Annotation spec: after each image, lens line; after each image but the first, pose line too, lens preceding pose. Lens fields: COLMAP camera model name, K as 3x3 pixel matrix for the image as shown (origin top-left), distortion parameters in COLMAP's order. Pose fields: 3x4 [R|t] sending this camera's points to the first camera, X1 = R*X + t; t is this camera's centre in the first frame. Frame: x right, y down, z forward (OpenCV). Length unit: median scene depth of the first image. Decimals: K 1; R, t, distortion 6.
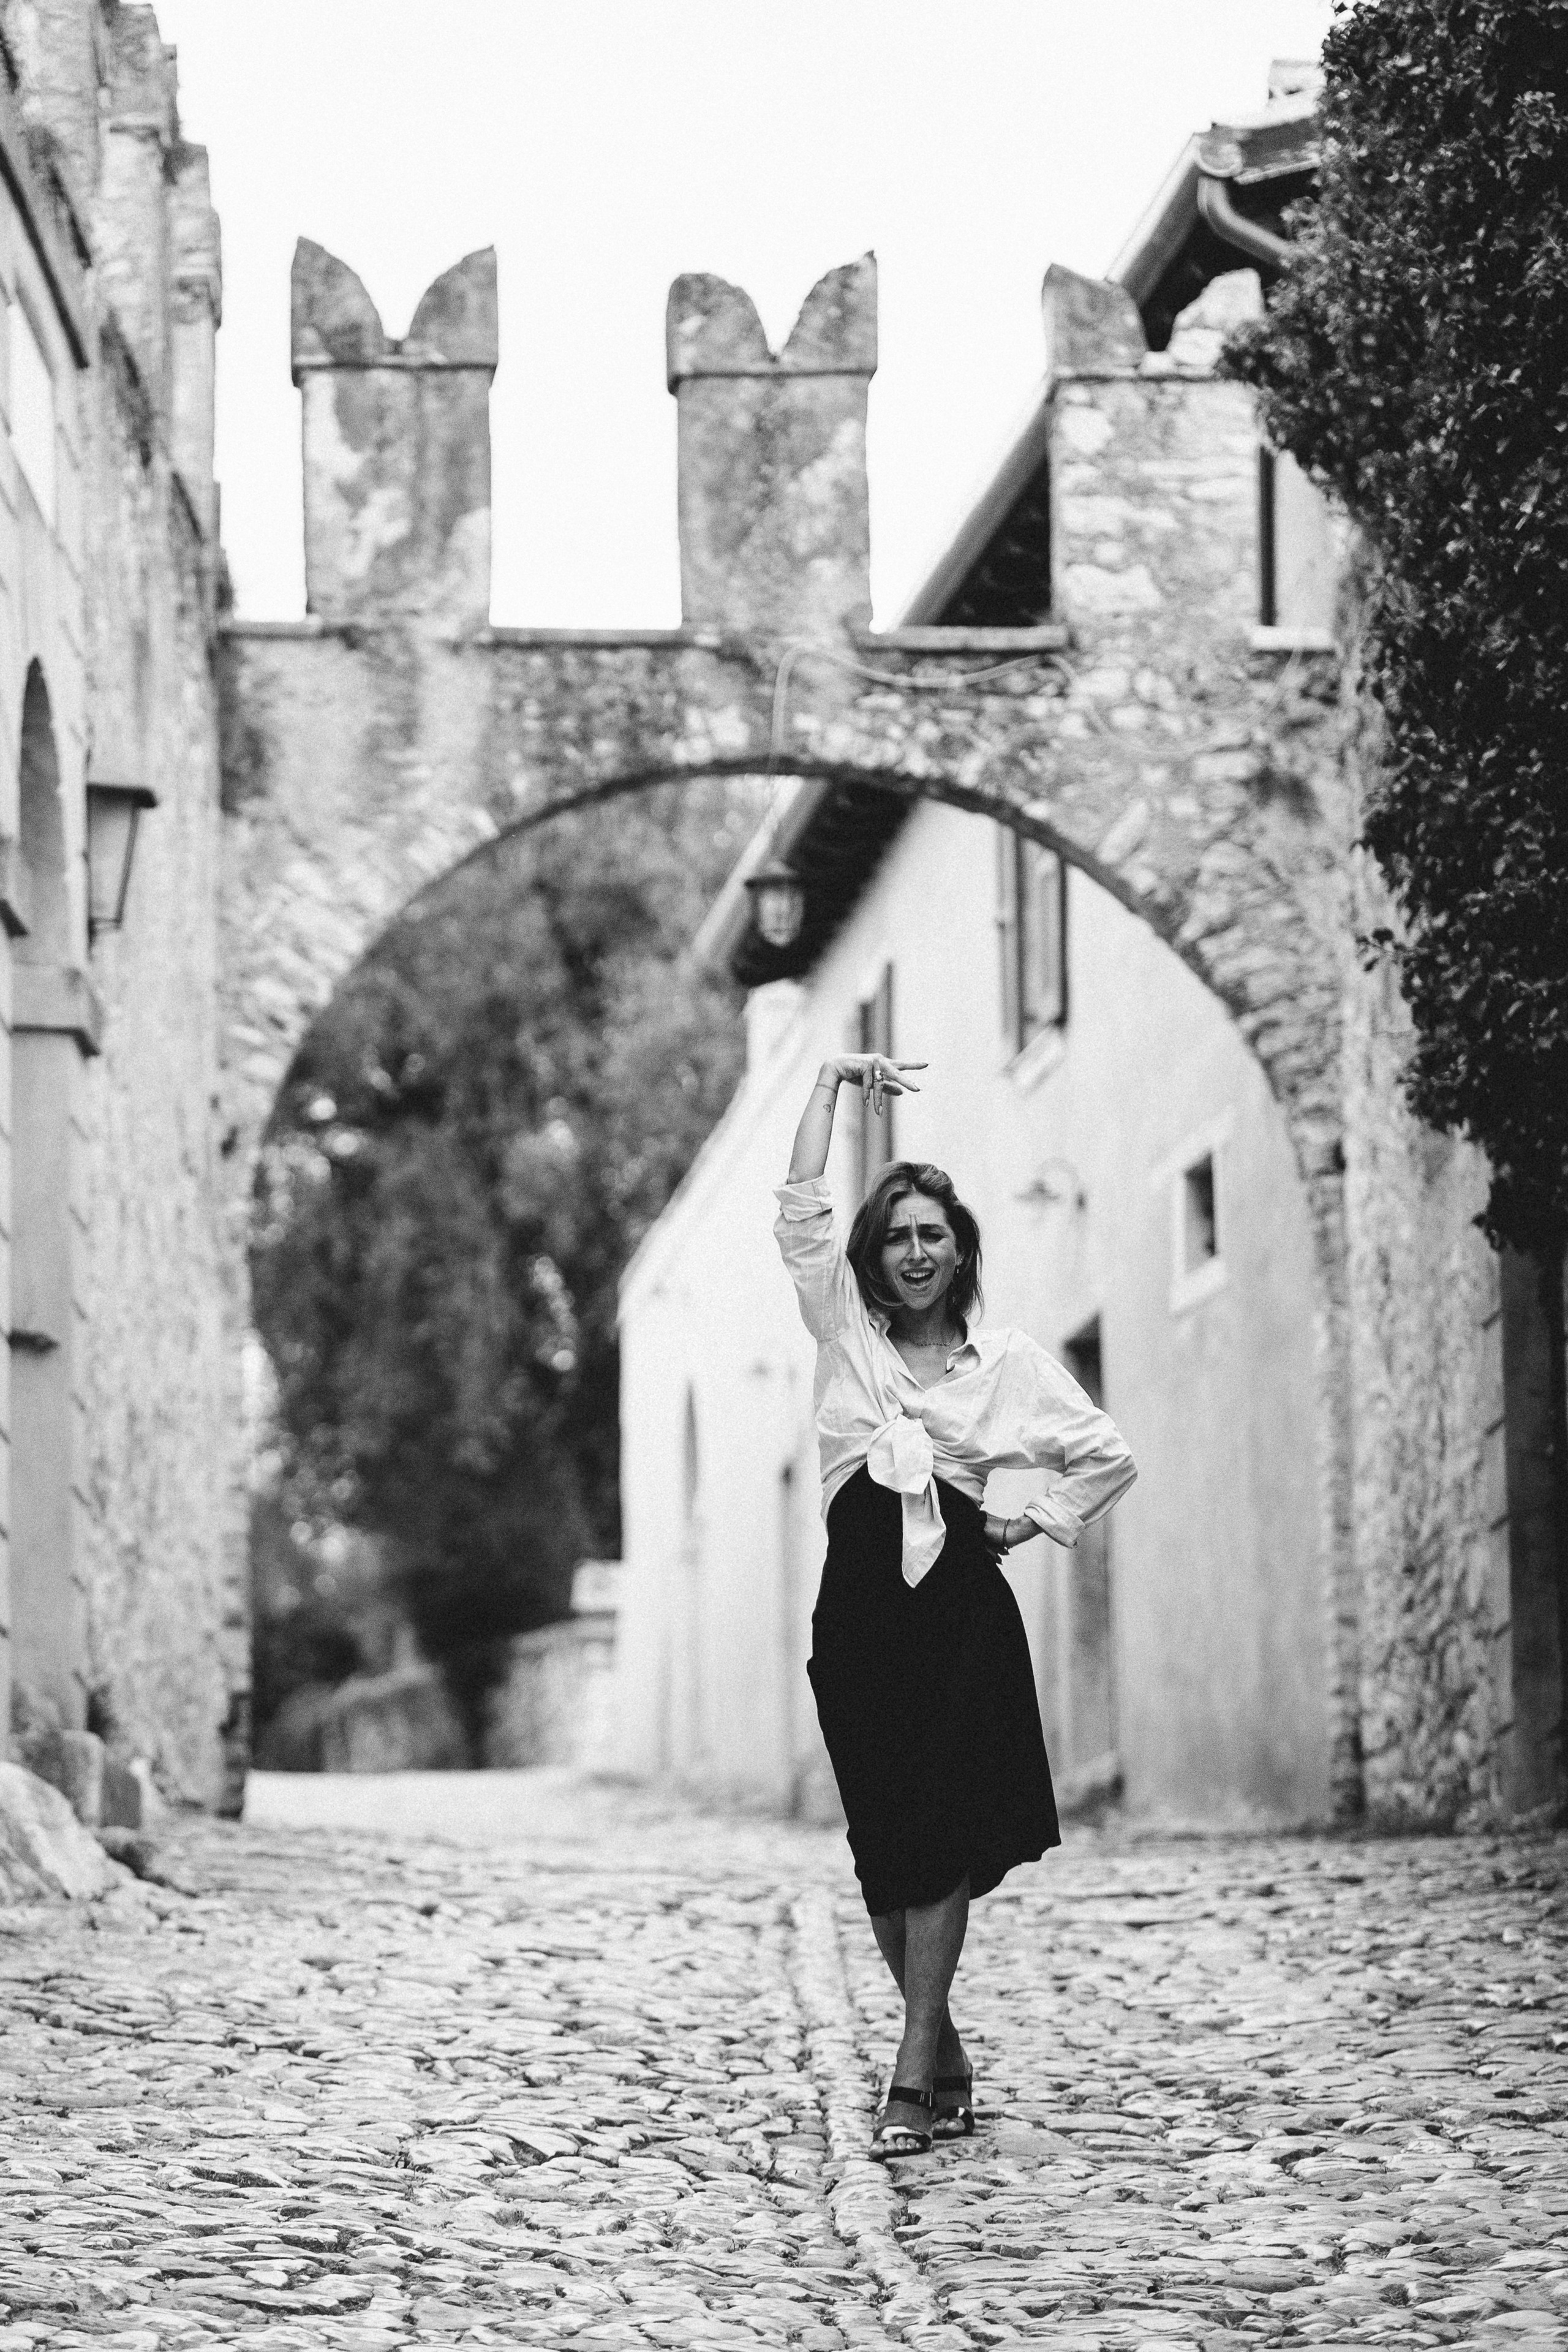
lens RADIAL K [[7915.0, 0, 378.5], [0, 7915.0, 1274.8], [0, 0, 1]] dist [0.333473, -1.626057]
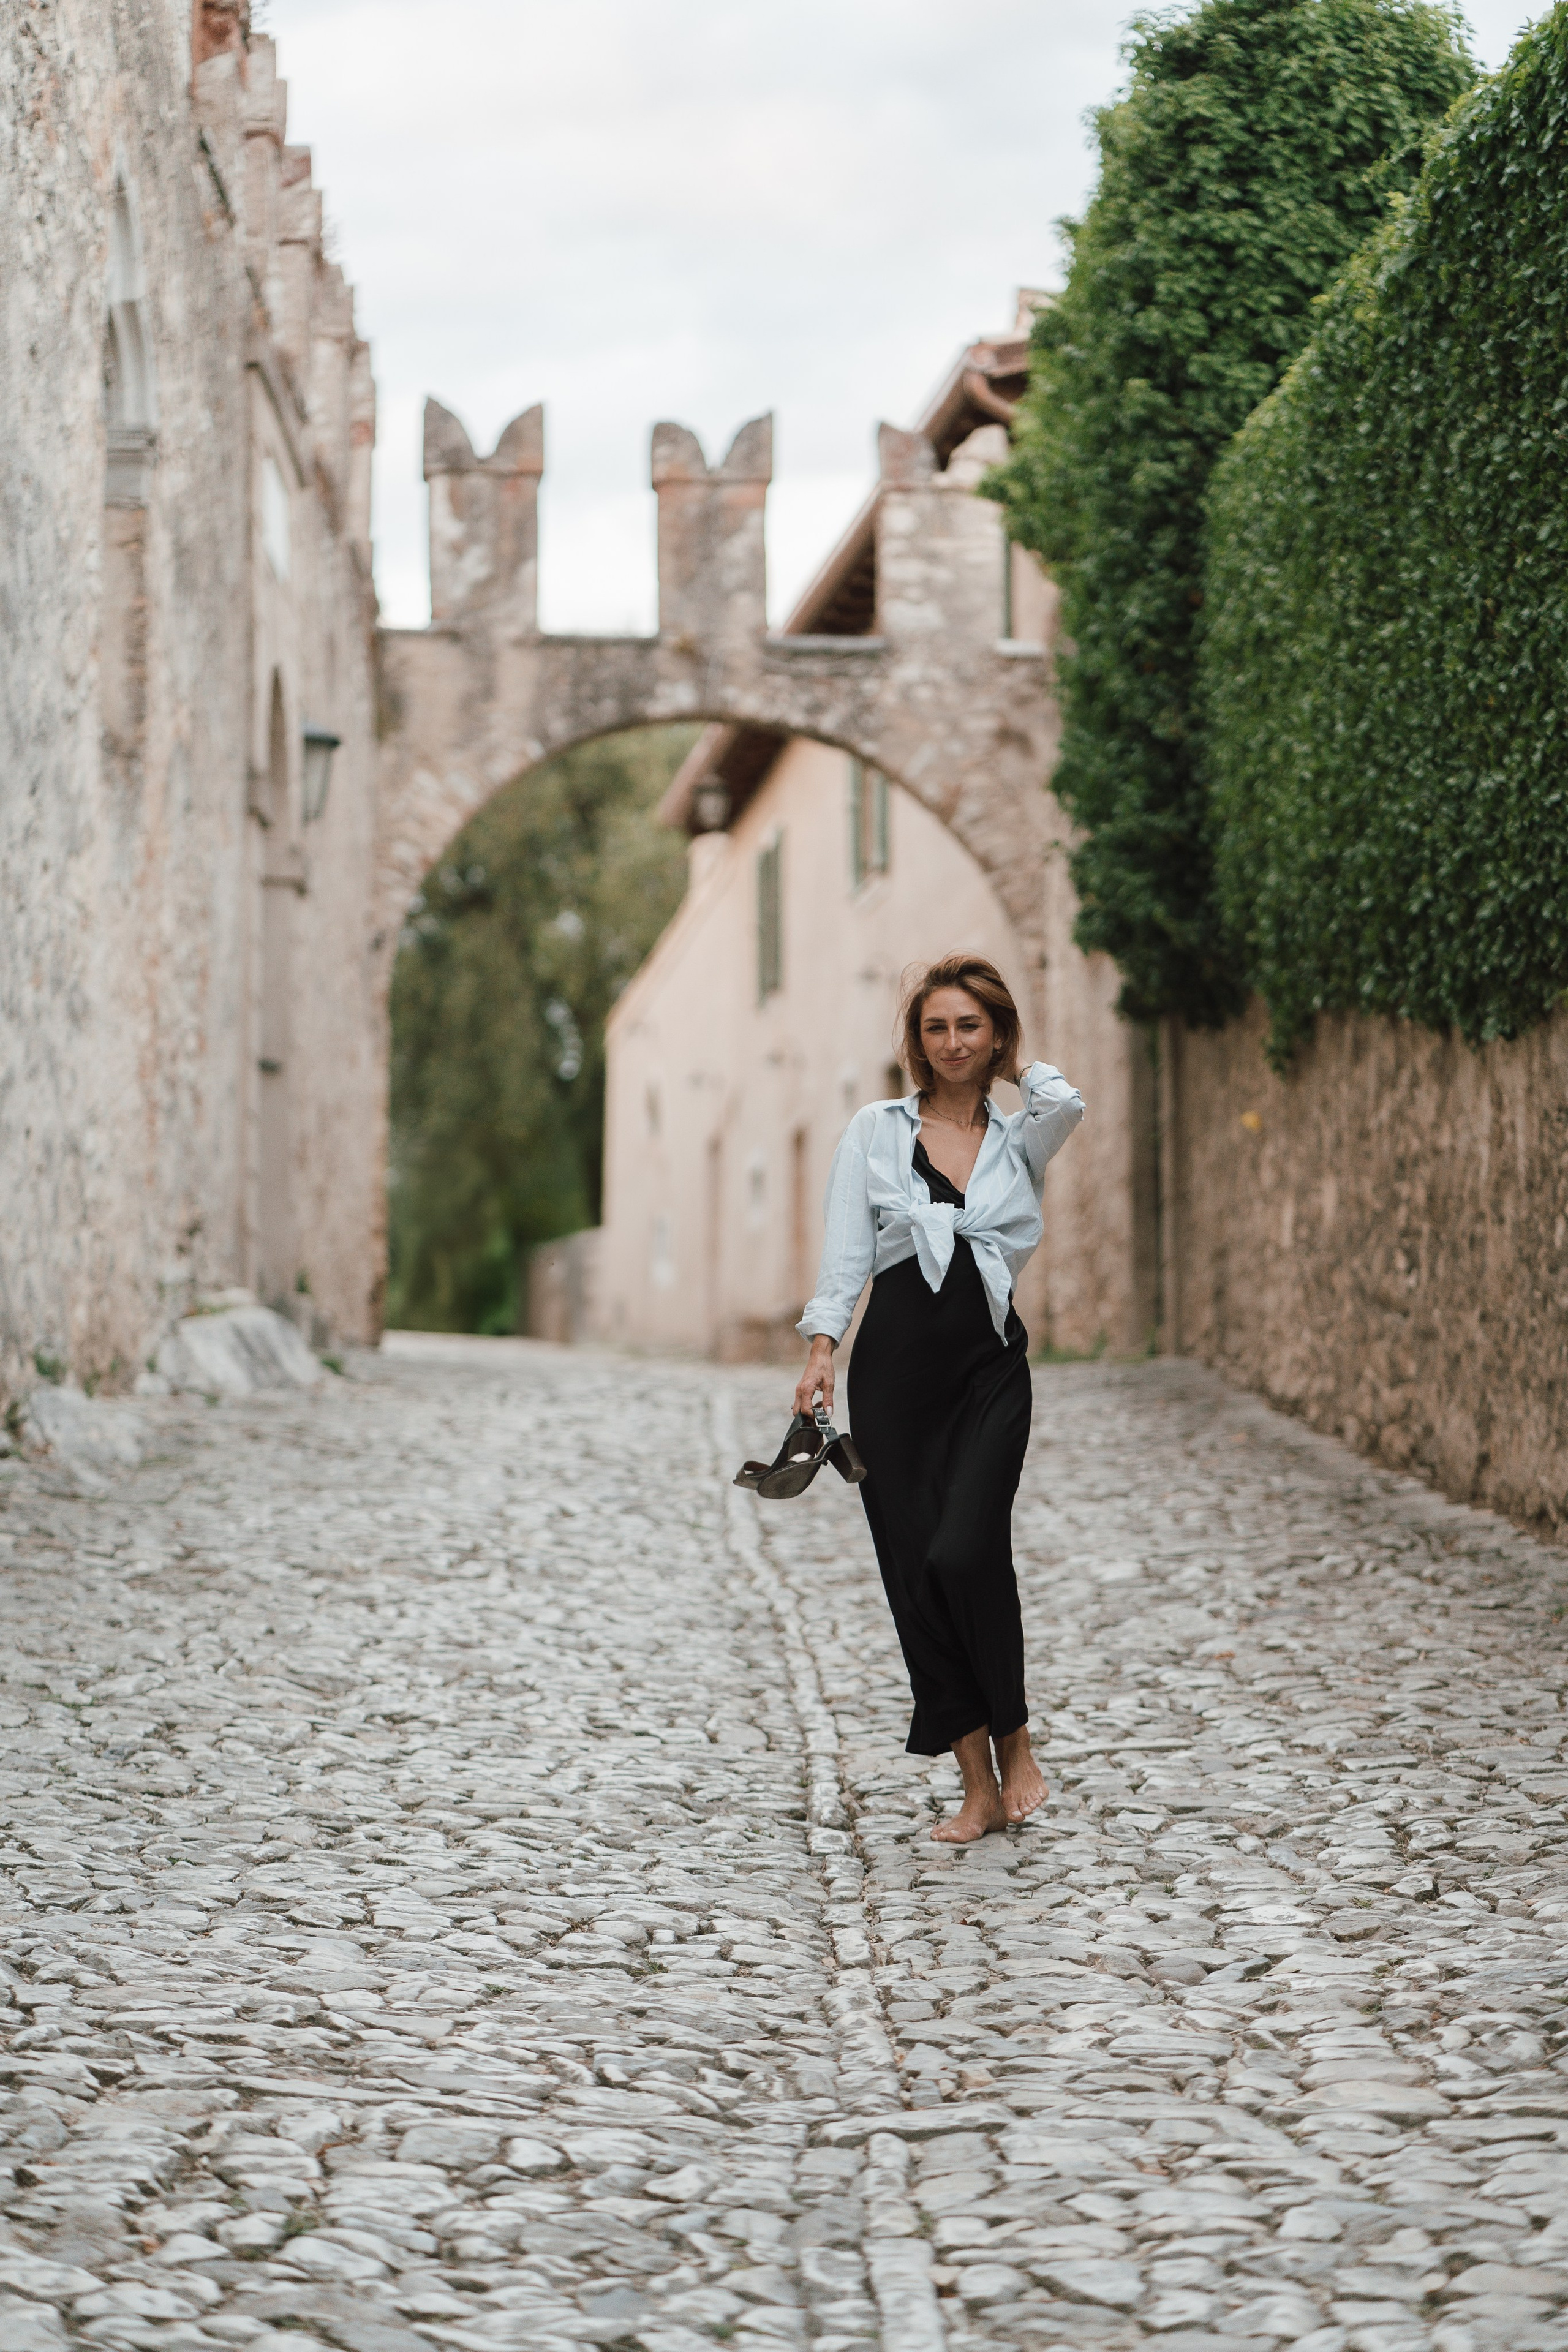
lens RADIAL K [[5851.5, 0, 784.0], [0, 5851.5, 1176.0], [0, 0, 1]] dist [-0.164099, -0.406131]
pose [[0.997959, 0.011090, 0.062890, -0.010958], [-0.013107, 0.999410, 0.031757, -0.008307], [-0.062501, -0.032516, 0.997515, -0.231961]]
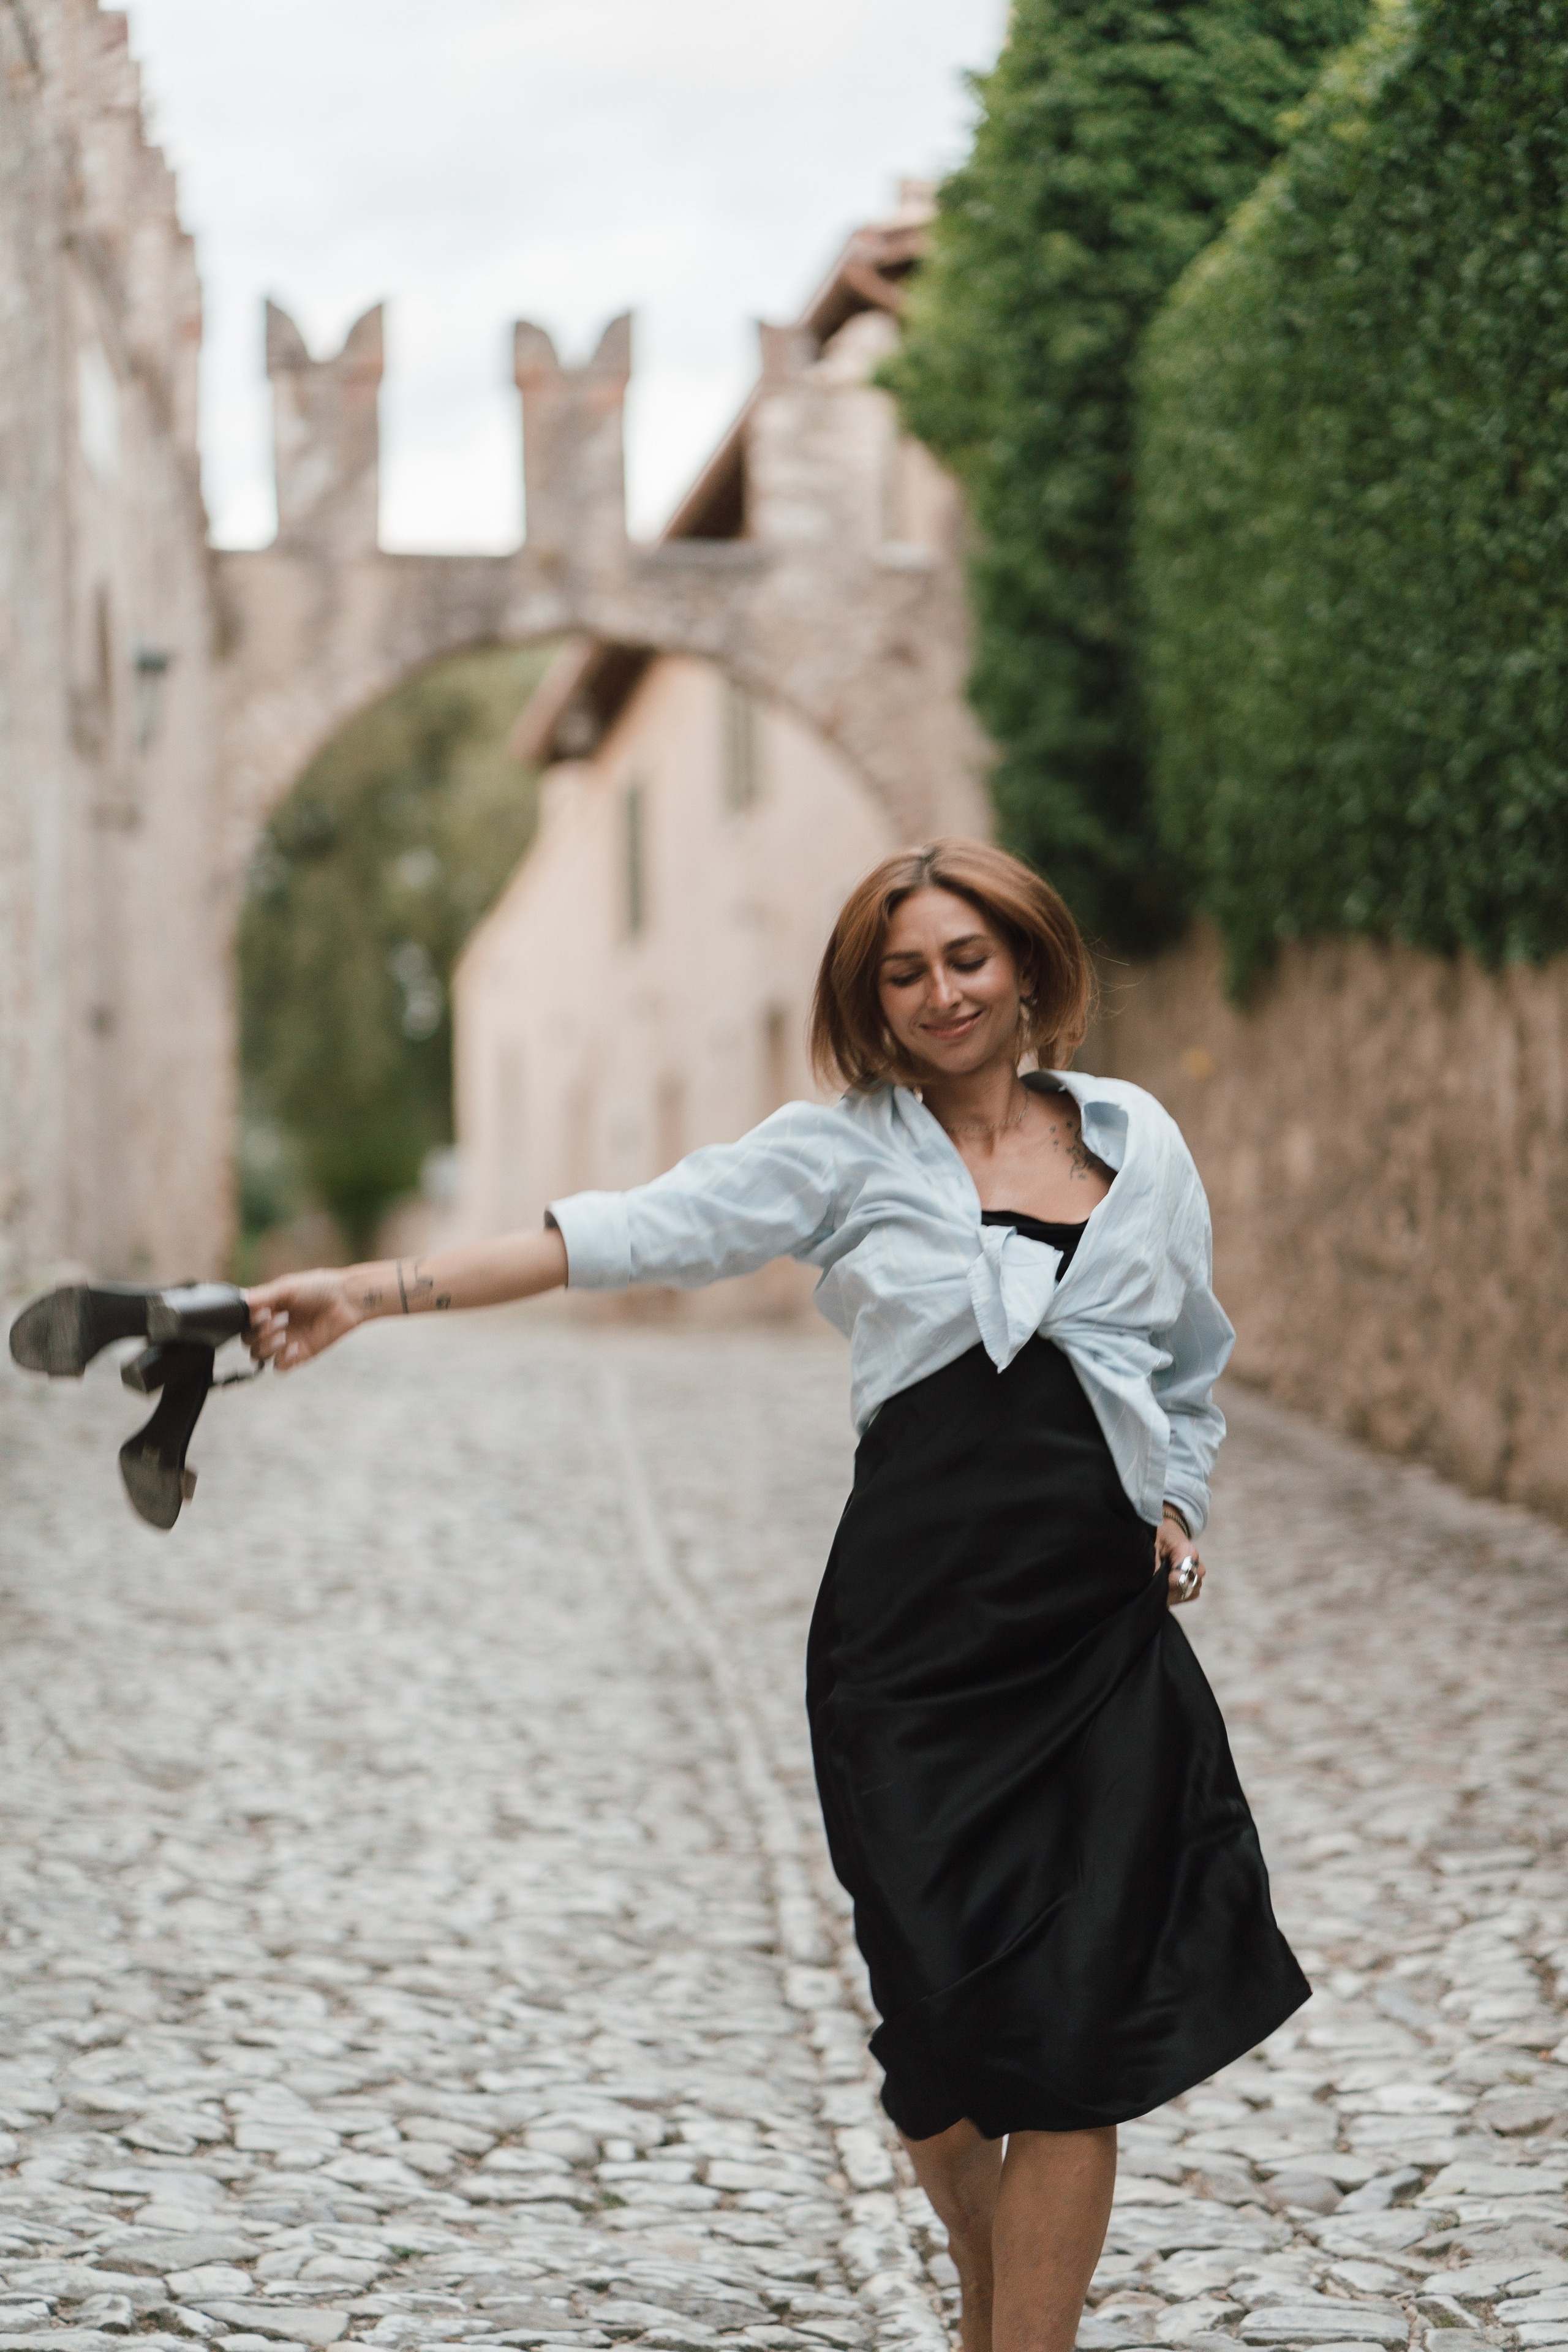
lens RADIAL K [[5670.4, 0, 784.0], [0, 5670.4, 1176.0], [0, 0, 1]] dist [-0.104357, -0.422403]
pose [[0.995707, -0.006182, 0.092350, -0.011986], [0.002358, 0.999138, 0.041456, -0.005862], [-0.092526, -0.041061, 0.994863, -0.095793]]
